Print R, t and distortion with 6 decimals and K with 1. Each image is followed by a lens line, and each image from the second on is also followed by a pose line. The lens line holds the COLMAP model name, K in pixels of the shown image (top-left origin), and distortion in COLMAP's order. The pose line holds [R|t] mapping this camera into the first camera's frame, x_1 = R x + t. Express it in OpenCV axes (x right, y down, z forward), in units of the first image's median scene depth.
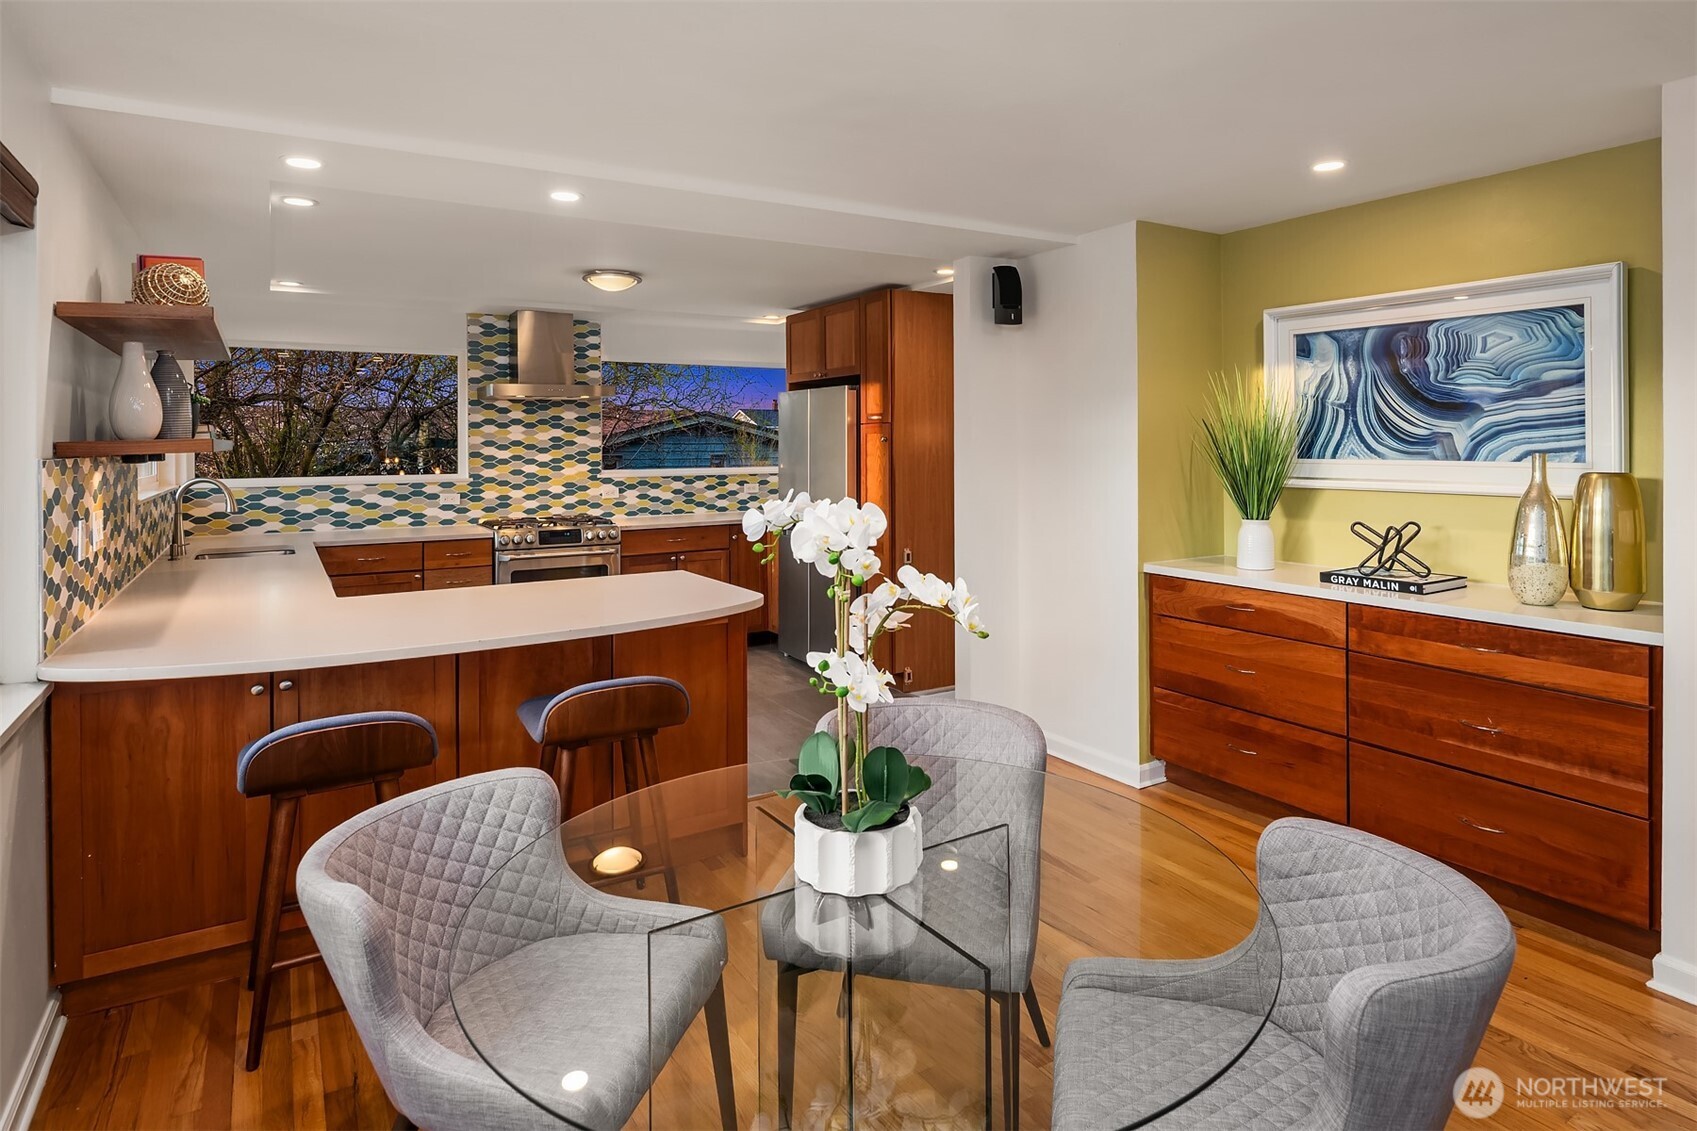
lens RADIAL K [[952.2, 0, 875.0], [0, 952.2, 433.6], [0, 0, 1]] dist [-0.000052, -0.004326]
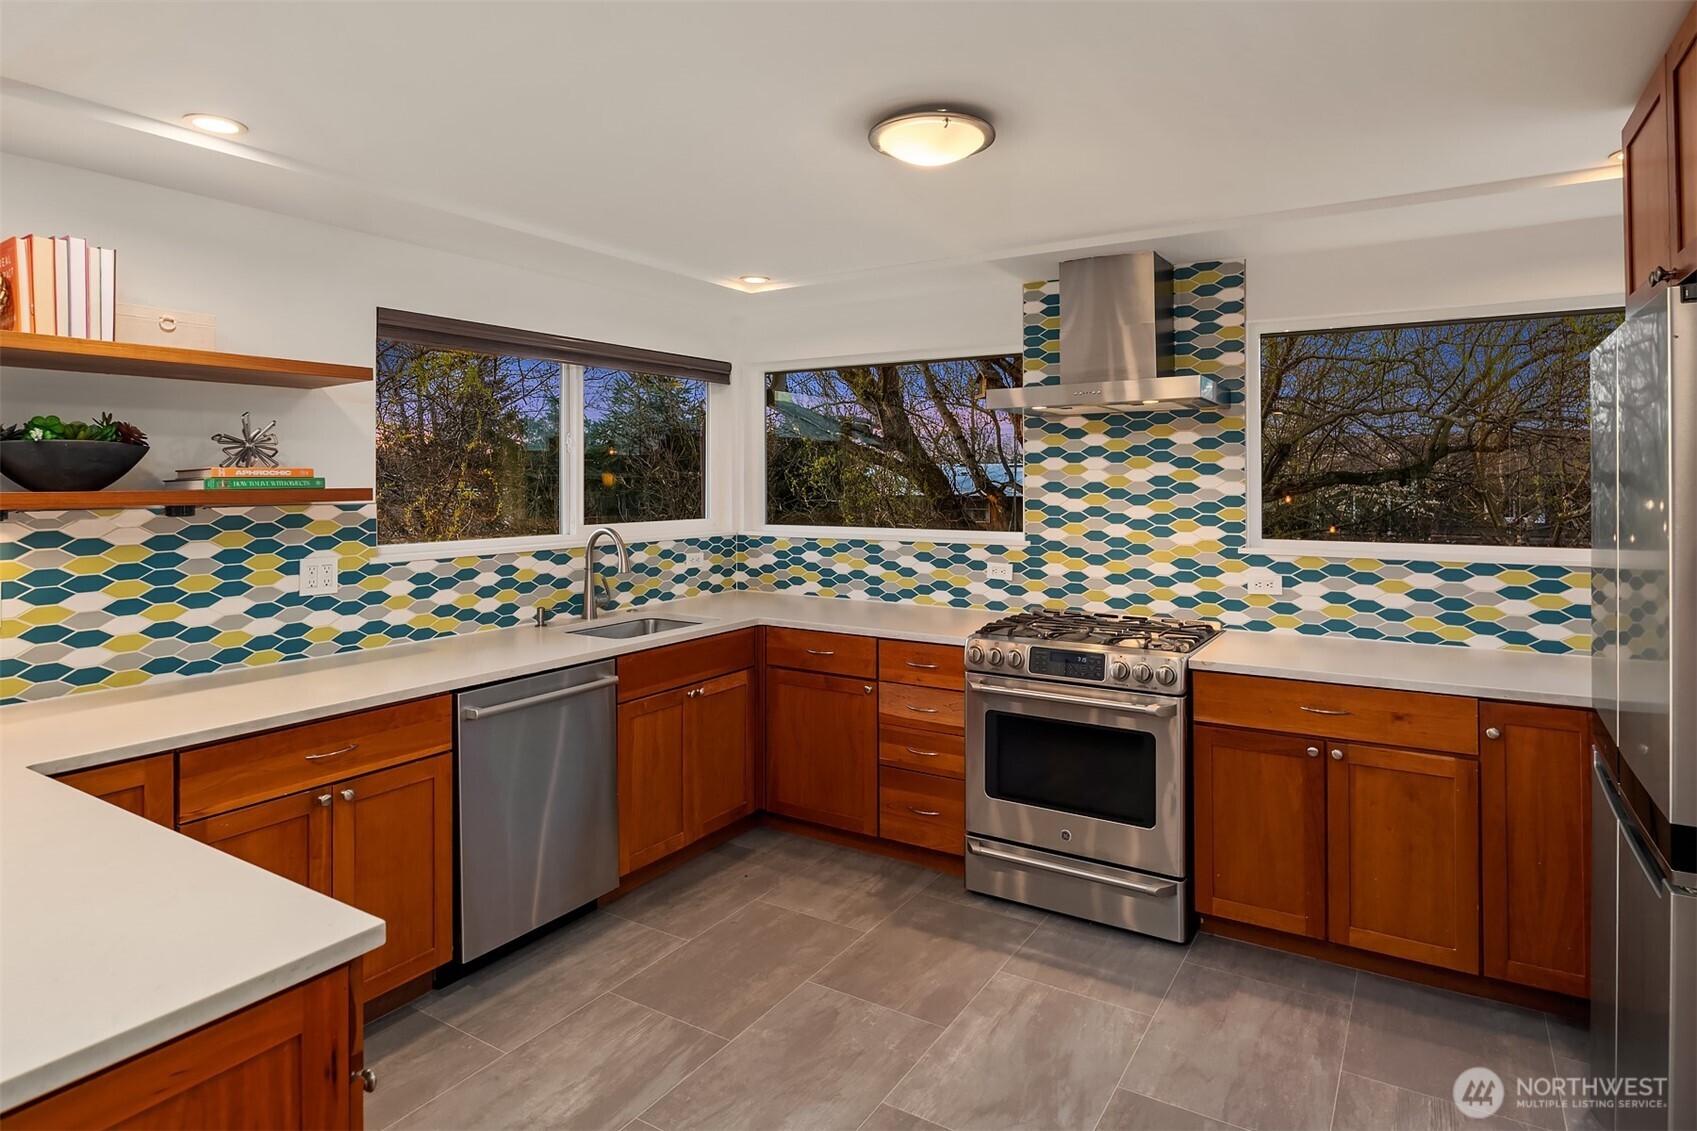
lens RADIAL K [[952.2, 0, 852.5], [0, 952.2, 469.3], [0, 0, 1]] dist [-0.000052, -0.004326]
pose [[0.431828, -0.001065, -0.901956, 0.103390], [0.009203, 0.999952, 0.003226, -0.004562], [0.901909, -0.009694, 0.431817, 0.636077]]
